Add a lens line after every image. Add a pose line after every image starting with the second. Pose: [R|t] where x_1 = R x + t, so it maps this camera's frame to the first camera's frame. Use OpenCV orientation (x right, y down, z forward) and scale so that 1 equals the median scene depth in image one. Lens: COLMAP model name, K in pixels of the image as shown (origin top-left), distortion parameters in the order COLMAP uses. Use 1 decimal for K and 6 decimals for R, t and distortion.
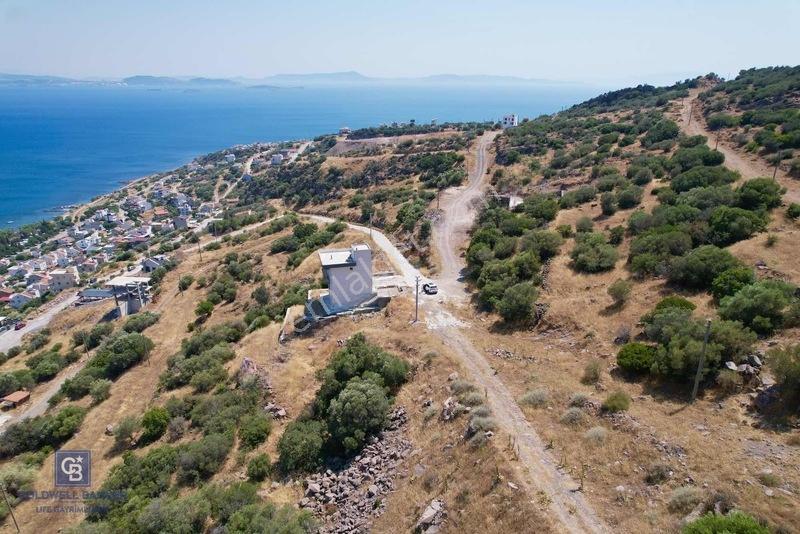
lens RADIAL K [[510.5, 0, 402.3], [0, 510.5, 271.6], [0, 0, 1]] dist [-0.069836, 0.065609]
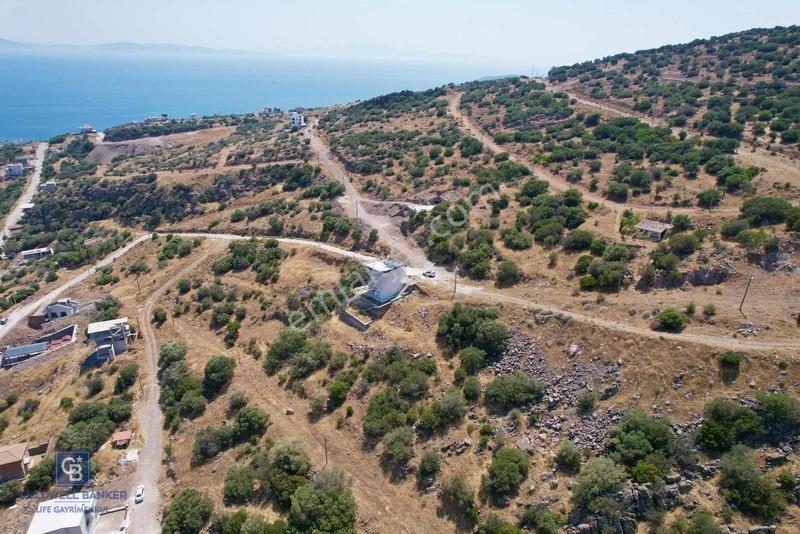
lens RADIAL K [[510.5, 0, 404.6], [0, 510.5, 264.4], [0, 0, 1]] dist [-0.069836, 0.065609]
pose [[0.849984, -0.185247, 0.493164, -0.426757], [0.166152, 0.982623, 0.082735, -0.076657], [-0.499921, 0.011617, 0.865993, -0.201502]]
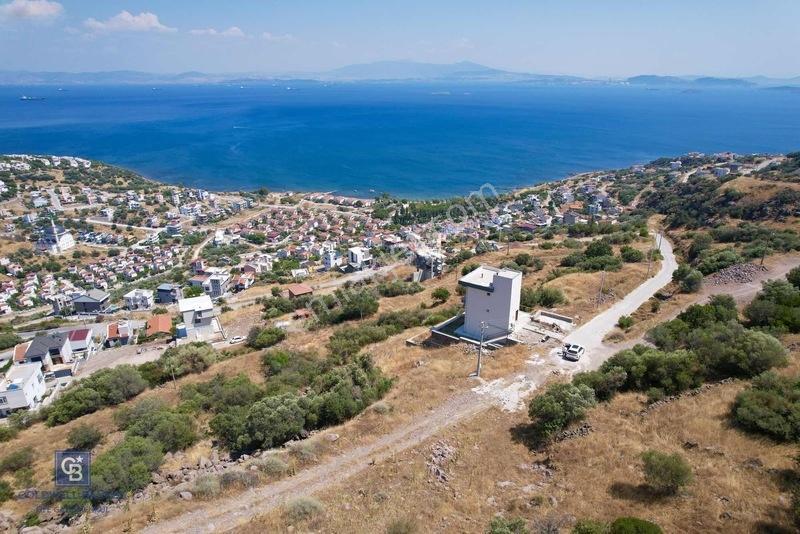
lens RADIAL K [[510.5, 0, 402.3], [0, 510.5, 274.5], [0, 0, 1]] dist [-0.069836, 0.065609]
pose [[0.638974, 0.276041, -0.717993, 0.206785], [-0.271855, 0.954196, 0.124916, -0.052595], [0.719588, 0.115372, 0.684750, 0.152203]]
